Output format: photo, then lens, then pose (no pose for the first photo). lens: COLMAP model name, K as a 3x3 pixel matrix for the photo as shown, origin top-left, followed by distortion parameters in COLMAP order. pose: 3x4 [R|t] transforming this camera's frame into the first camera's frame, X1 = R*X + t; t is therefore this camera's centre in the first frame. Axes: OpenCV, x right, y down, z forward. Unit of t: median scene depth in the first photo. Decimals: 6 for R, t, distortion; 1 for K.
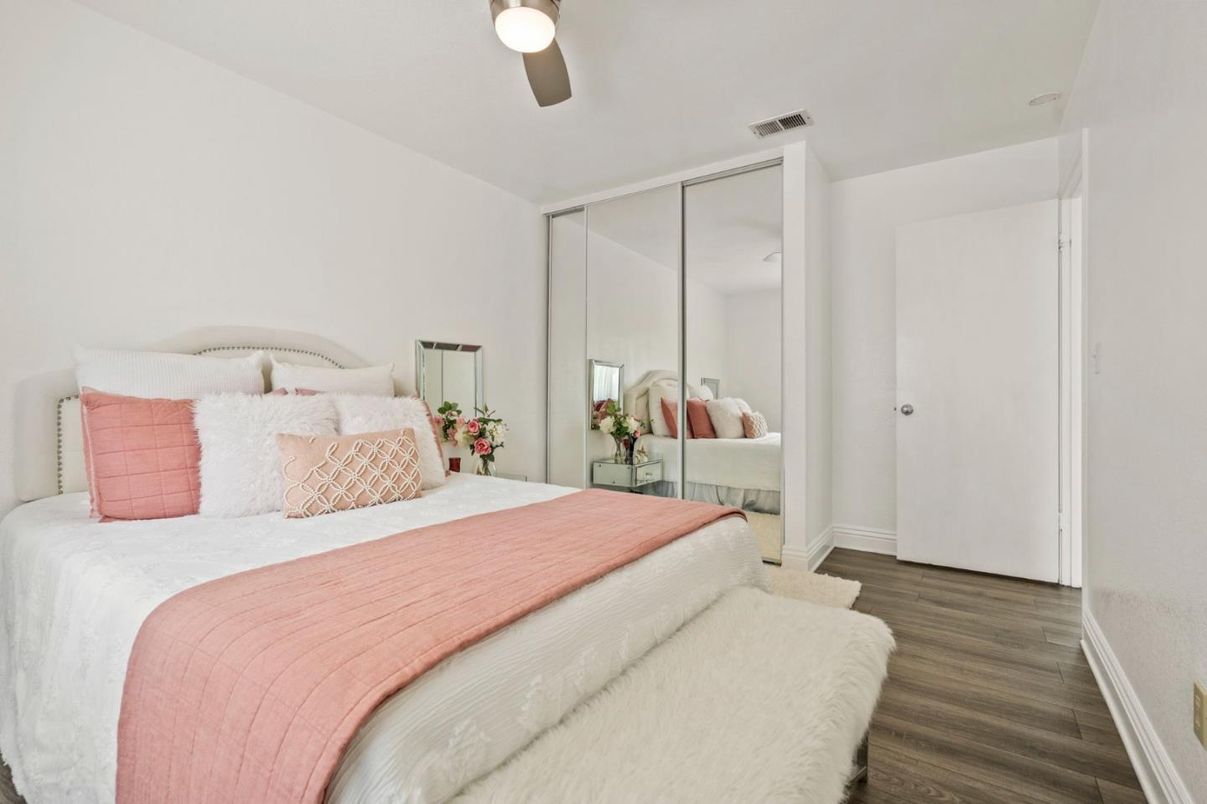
lens RADIAL K [[550.2, 0, 597.0], [0, 550.2, 392.0], [0, 0, 1]] dist [-0.002155, 0.000032]
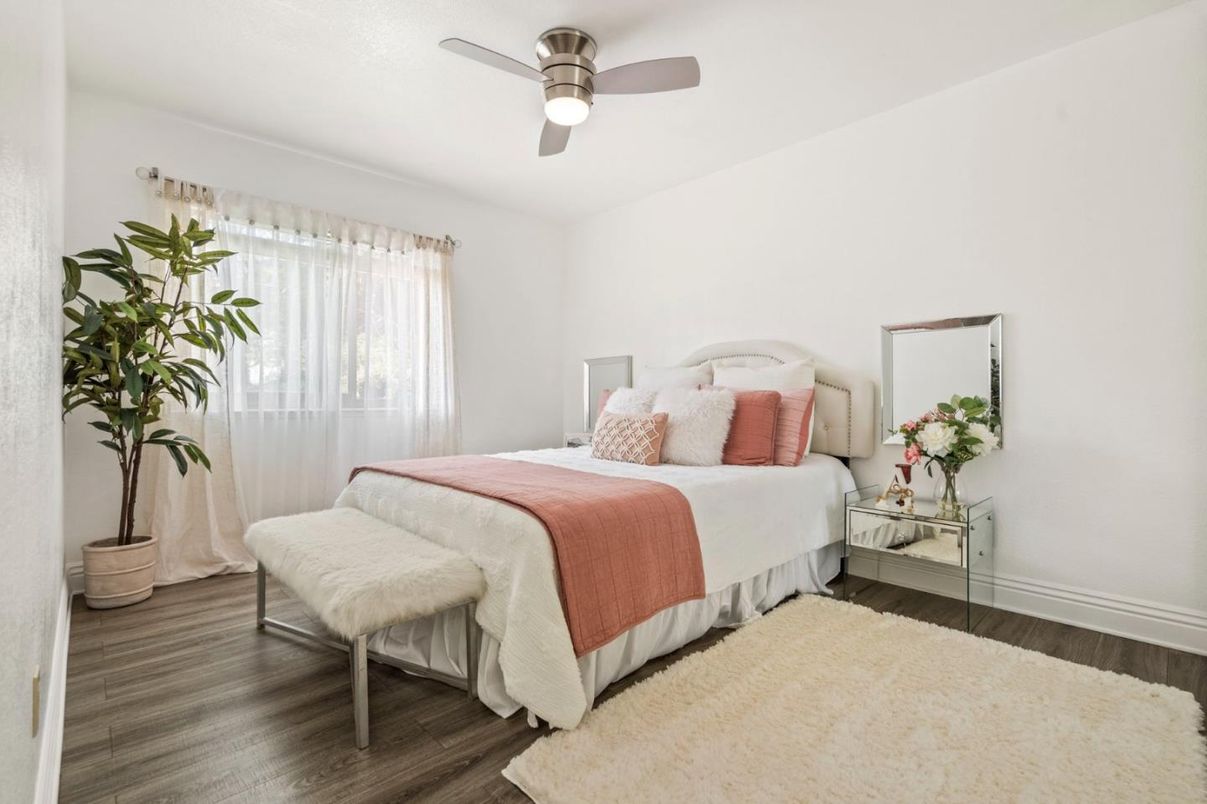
lens RADIAL K [[550.2, 0, 597.0], [0, 550.2, 392.0], [0, 0, 1]] dist [-0.002155, 0.000032]
pose [[-0.232080, -0.015290, -0.972577, 1.031950], [0.003977, 0.999853, -0.016668, 0.039481], [0.972689, -0.007736, -0.231985, 1.236145]]
